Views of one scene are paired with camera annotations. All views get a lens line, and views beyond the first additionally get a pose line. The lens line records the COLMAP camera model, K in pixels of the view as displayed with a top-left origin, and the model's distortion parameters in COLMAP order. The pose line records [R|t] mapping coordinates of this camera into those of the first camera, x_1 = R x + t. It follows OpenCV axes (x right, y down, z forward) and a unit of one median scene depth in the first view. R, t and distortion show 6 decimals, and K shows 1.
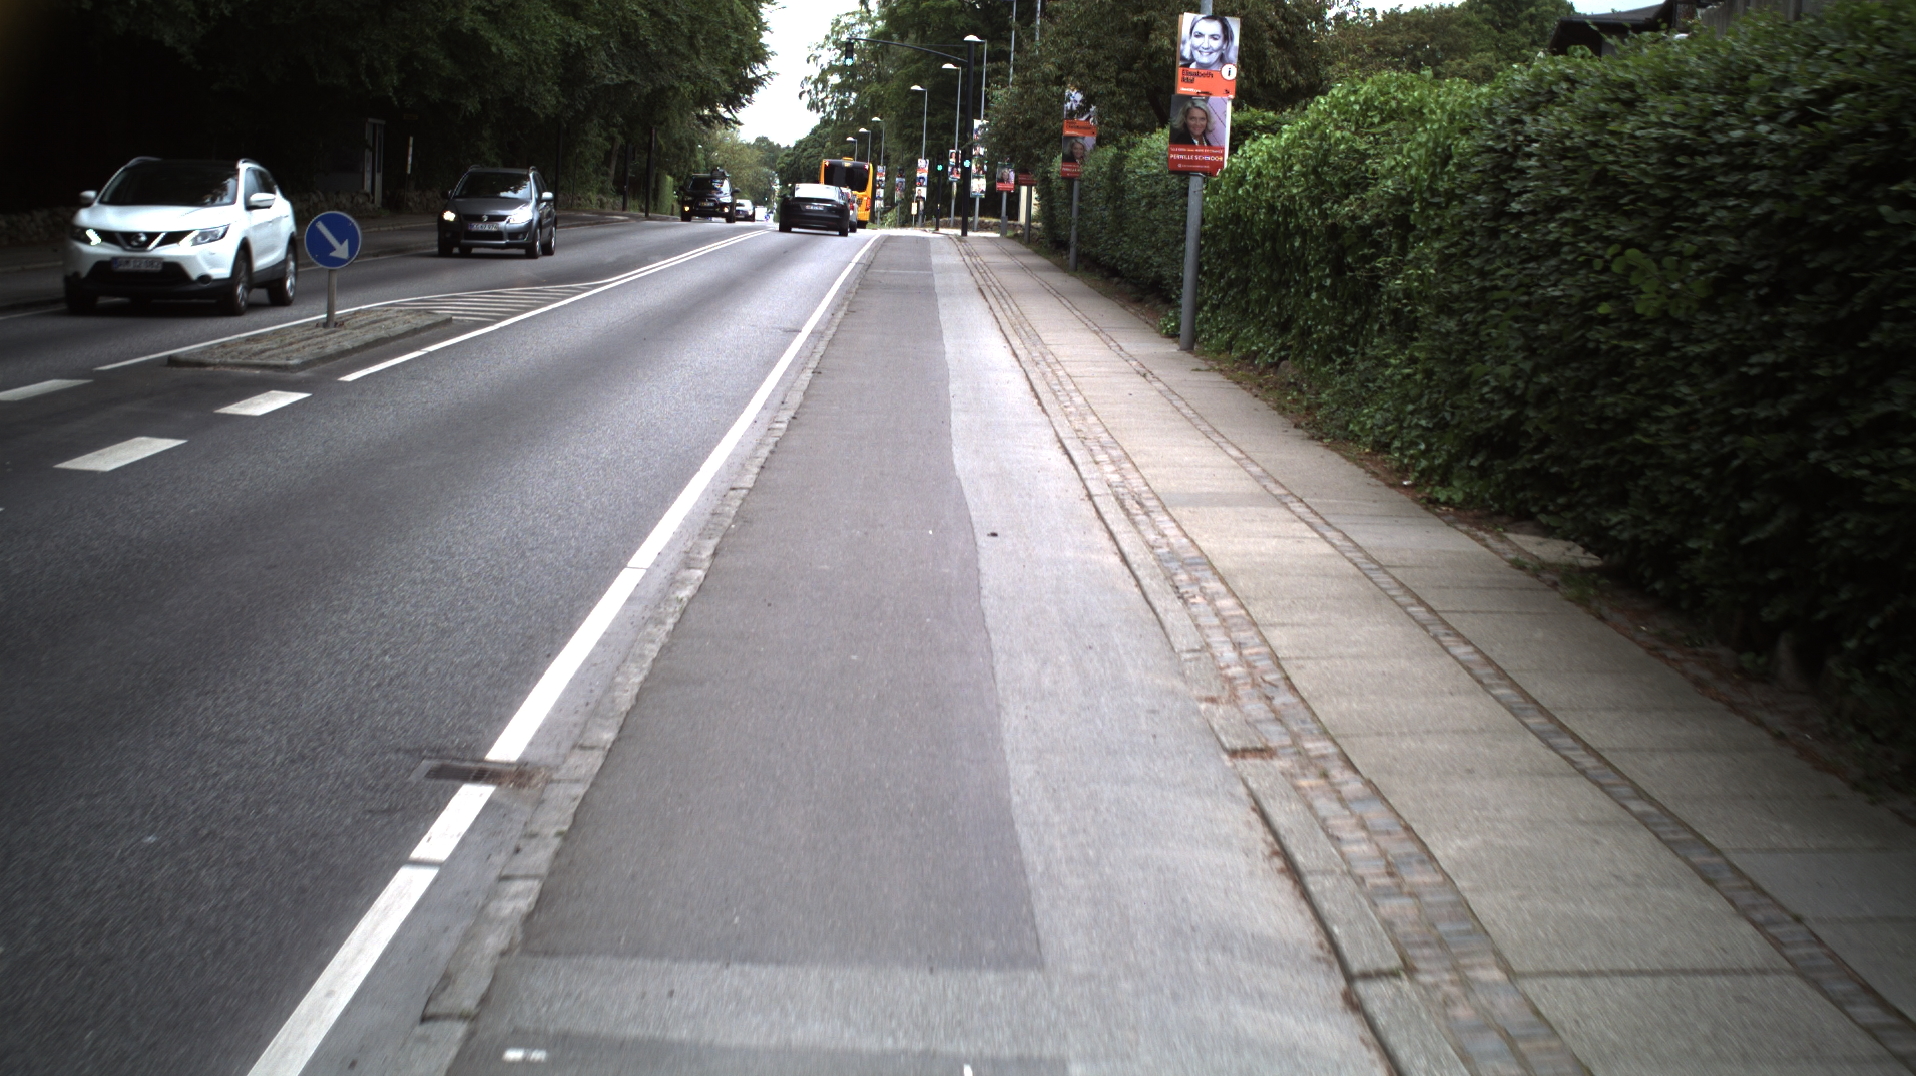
lens RADIAL K [[2133.1, 0, 958.0], [0, 2133.1, 538.0], [0, 0, 1]] dist [-0.115965, 0.045905]
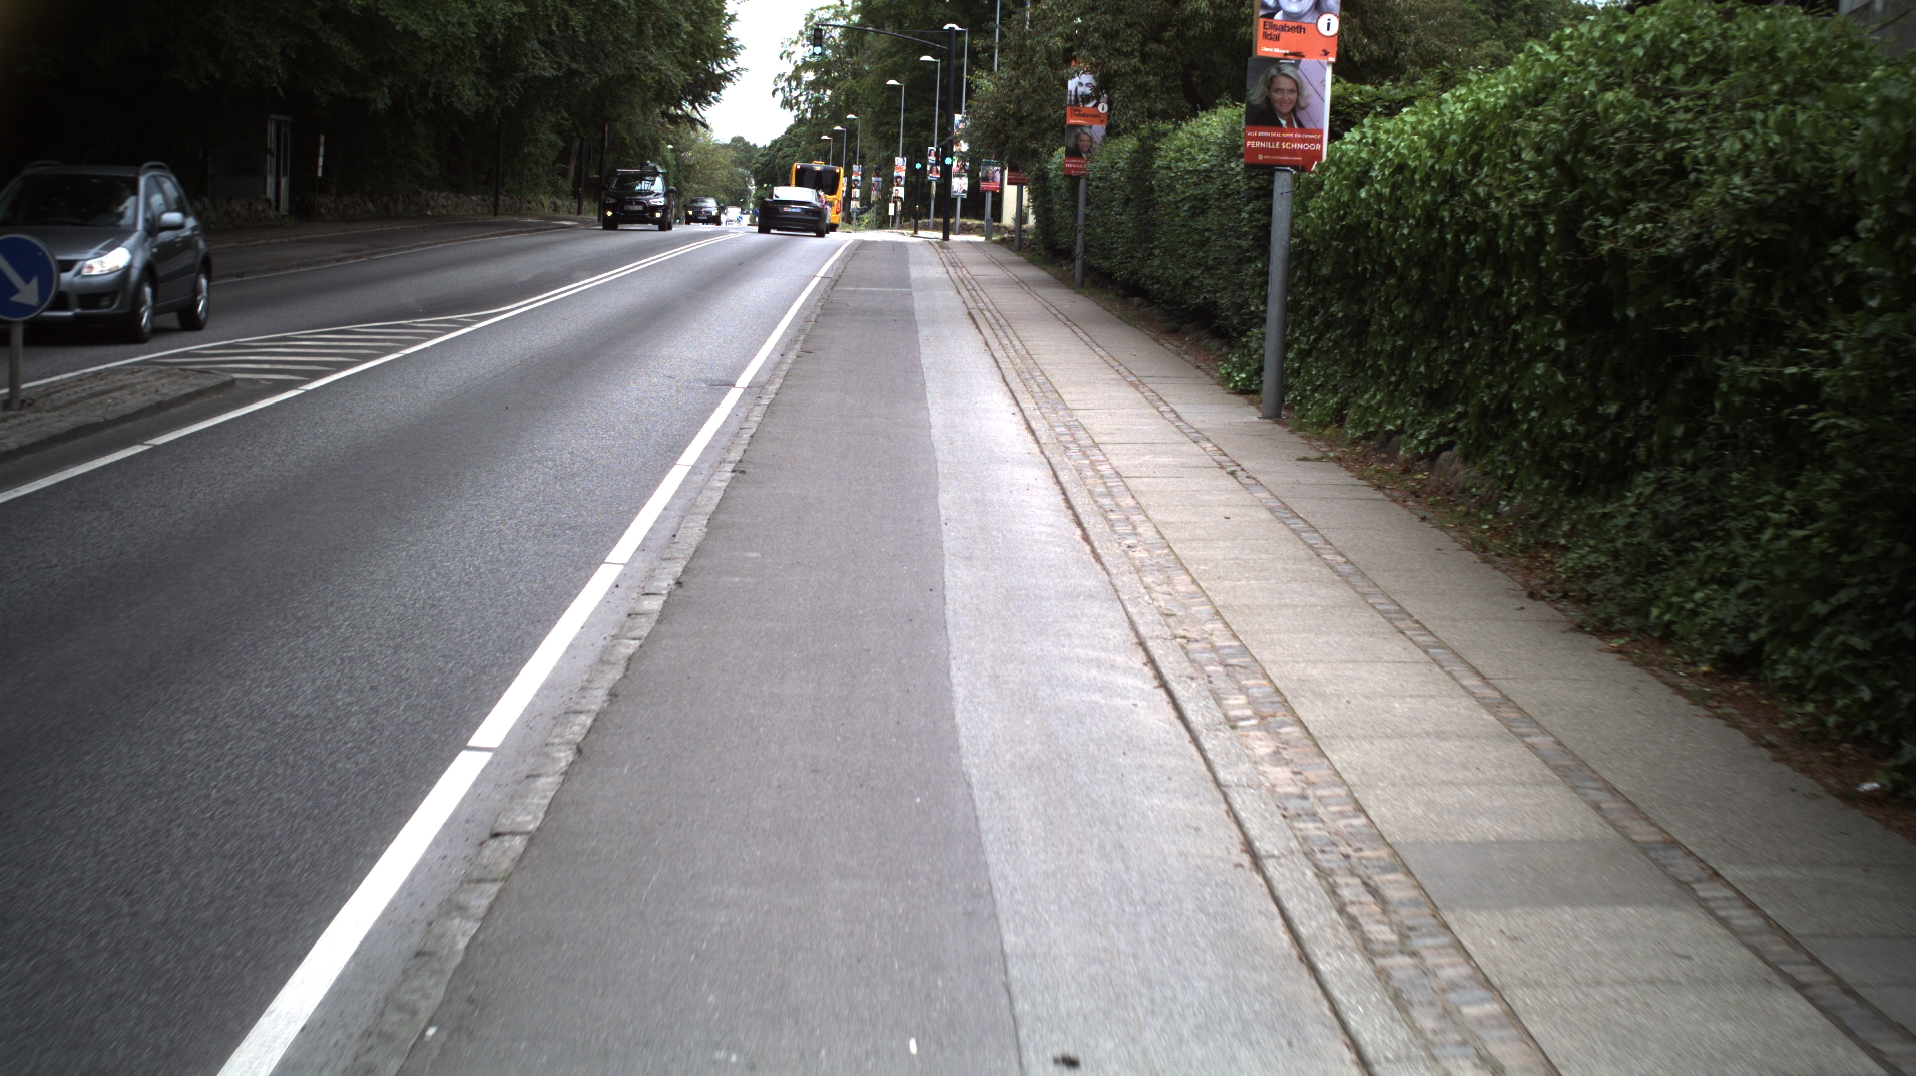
lens RADIAL K [[2133.1, 0, 958.0], [0, 2133.1, 538.0], [0, 0, 1]] dist [-0.115965, 0.045905]
pose [[0.999927, -0.008038, 0.008974, -0.001420], [0.008034, 0.999968, 0.000465, -0.019686], [-0.008977, -0.000393, 0.999960, 0.116875]]
